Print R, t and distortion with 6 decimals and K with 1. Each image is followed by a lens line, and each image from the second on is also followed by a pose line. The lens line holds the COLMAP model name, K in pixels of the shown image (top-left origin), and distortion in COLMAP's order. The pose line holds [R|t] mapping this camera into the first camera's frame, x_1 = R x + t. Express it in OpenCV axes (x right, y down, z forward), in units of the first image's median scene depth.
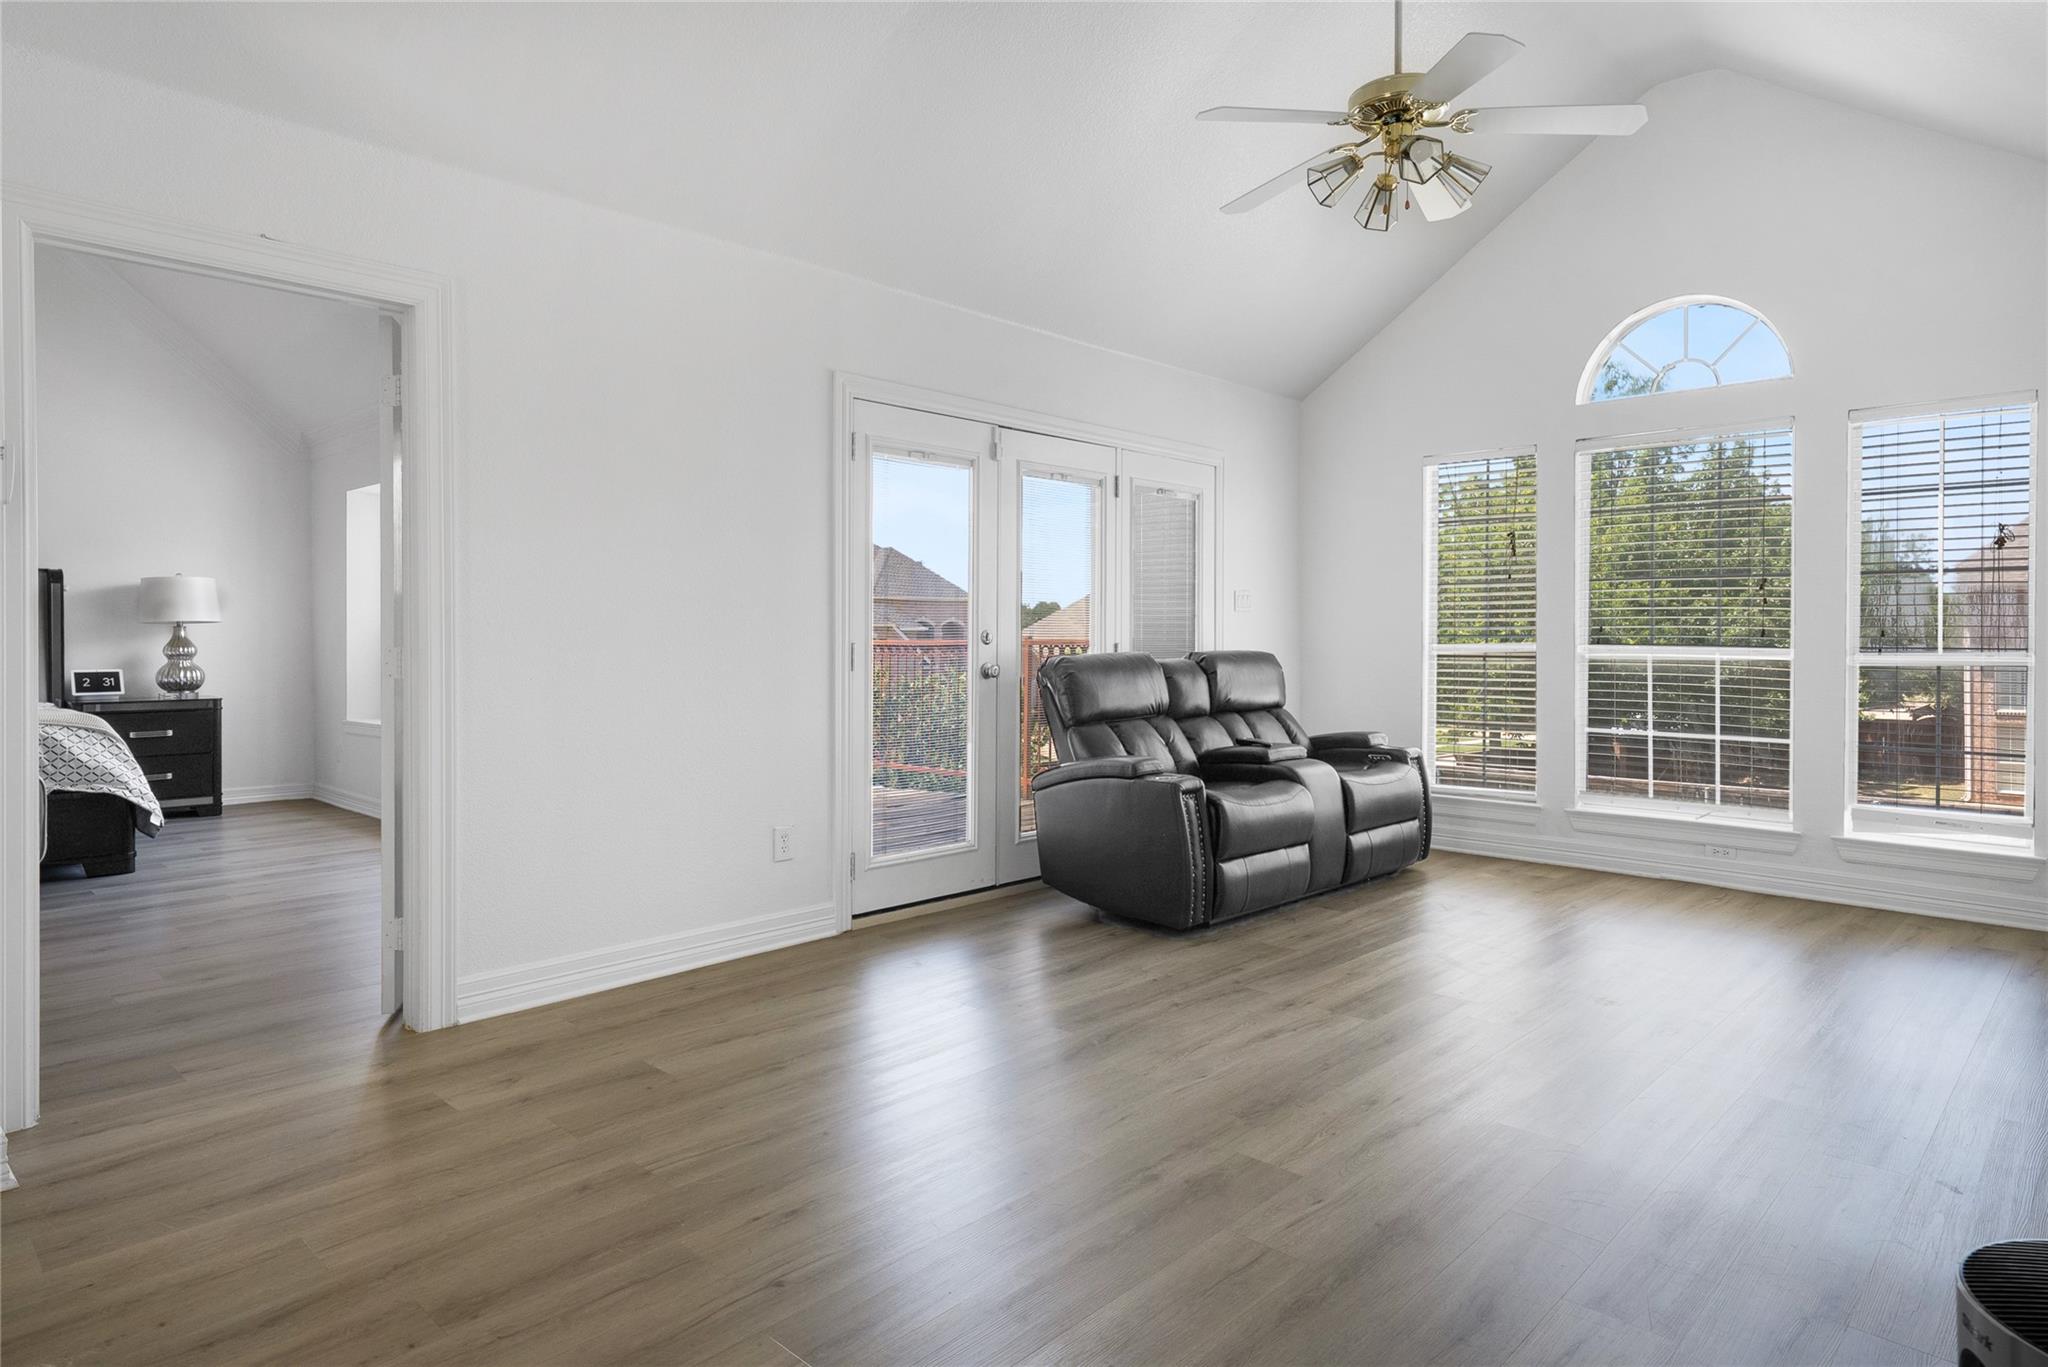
lens RADIAL K [[1173.0, 0, 1036.7], [0, 1173.0, 640.4], [0, 0, 1]] dist [0.008603, 0.000234]
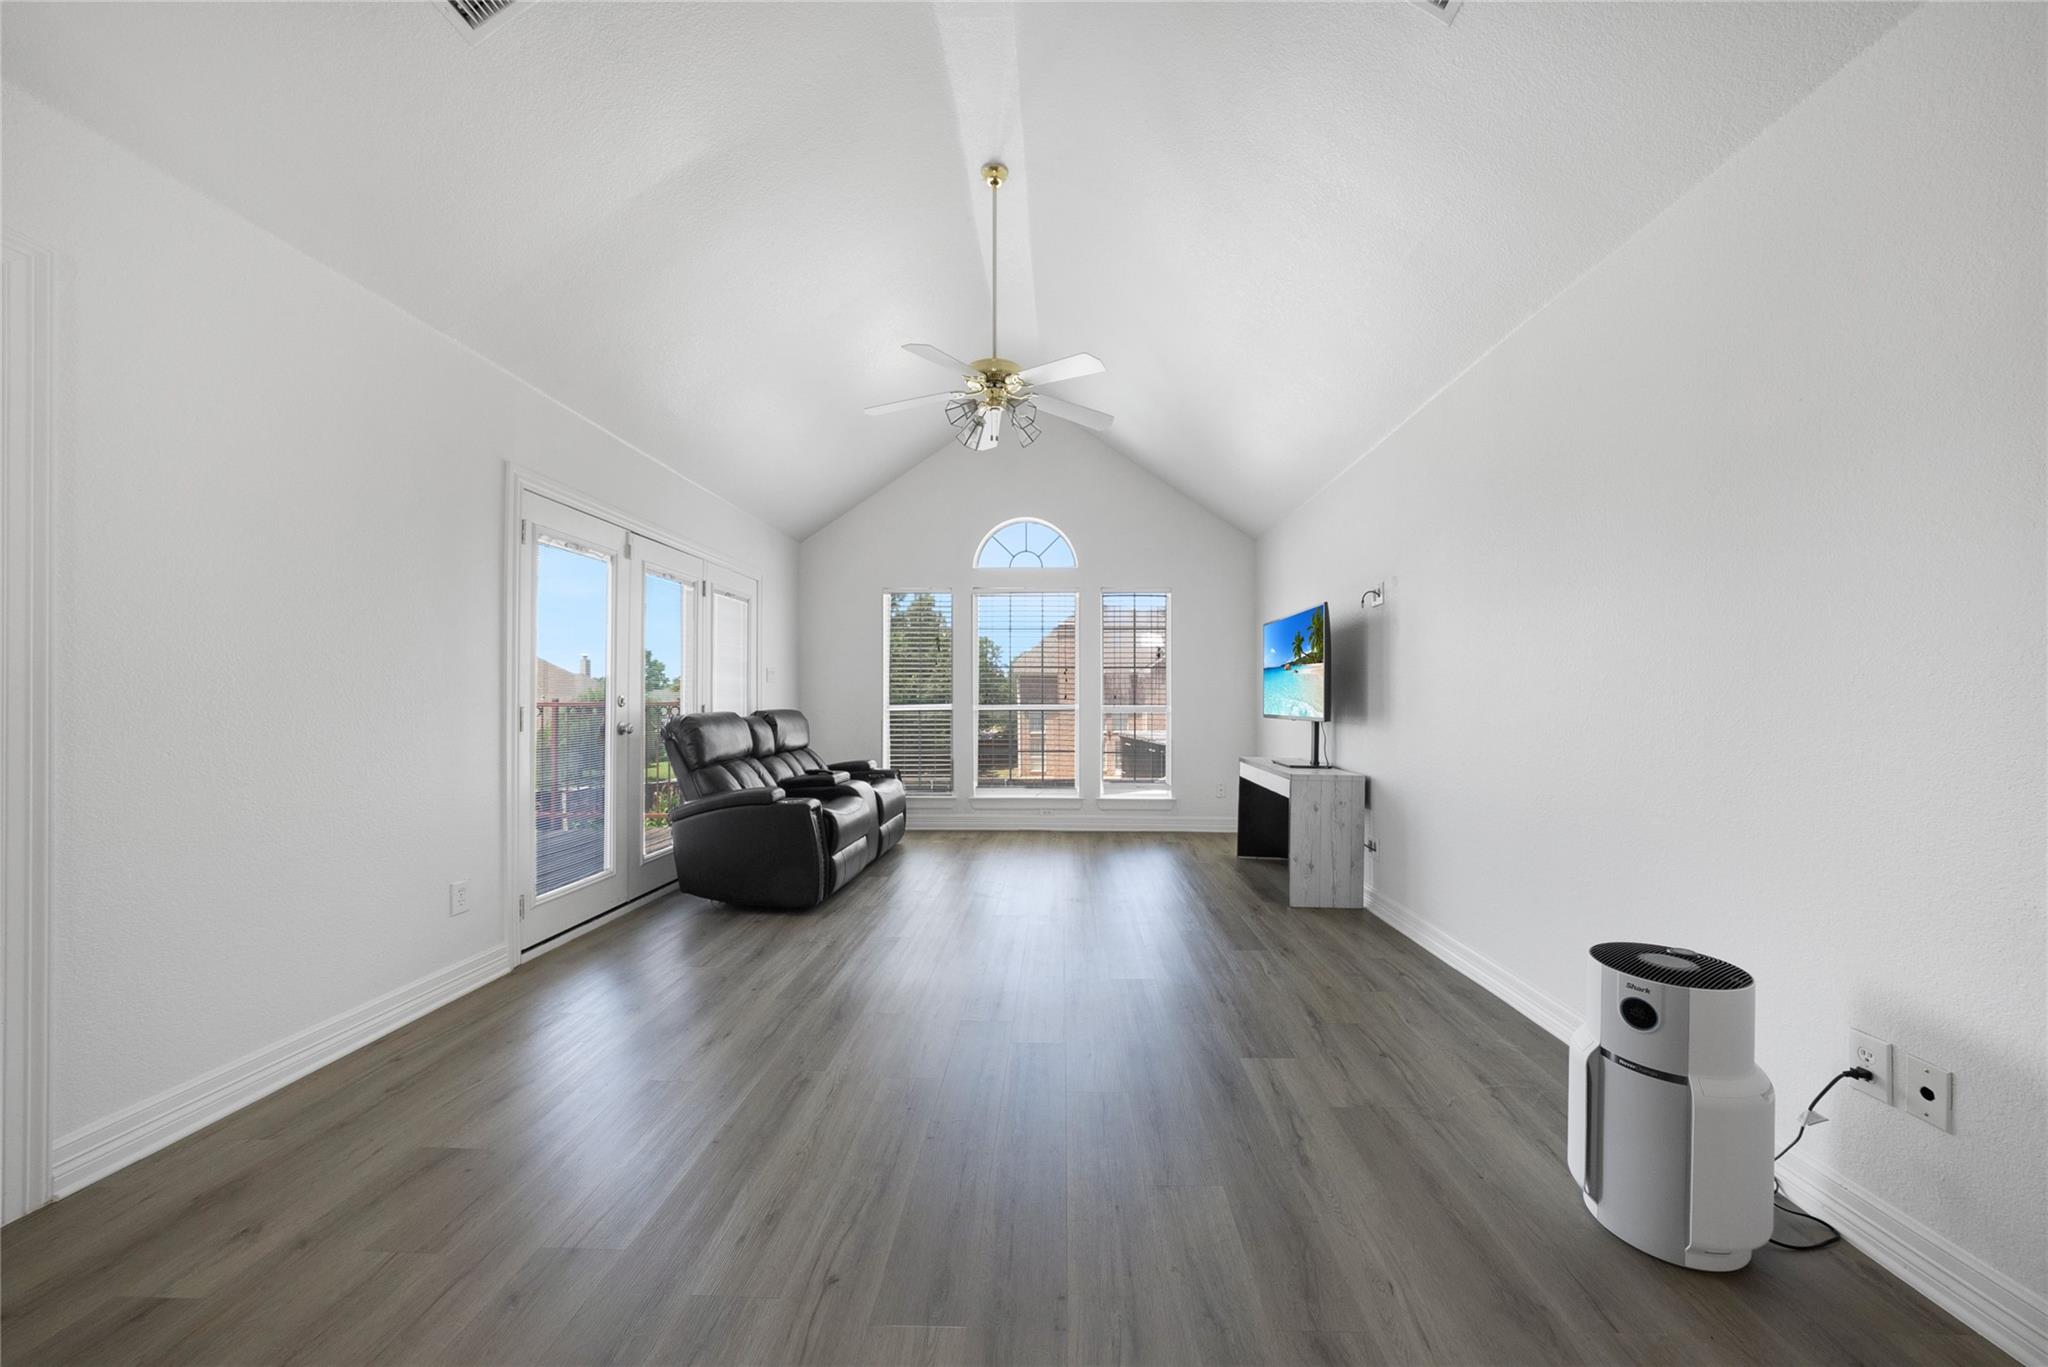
lens RADIAL K [[726.3, 0, 1029.3], [0, 726.3, 692.7], [0, 0, 1]] dist [-0.001364, 0.000036]
pose [[0.750295, 0.002900, 0.661097, -0.224236], [0.003280, 0.999962, -0.008110, -0.003766], [-0.661096, 0.008253, 0.750256, 0.143001]]
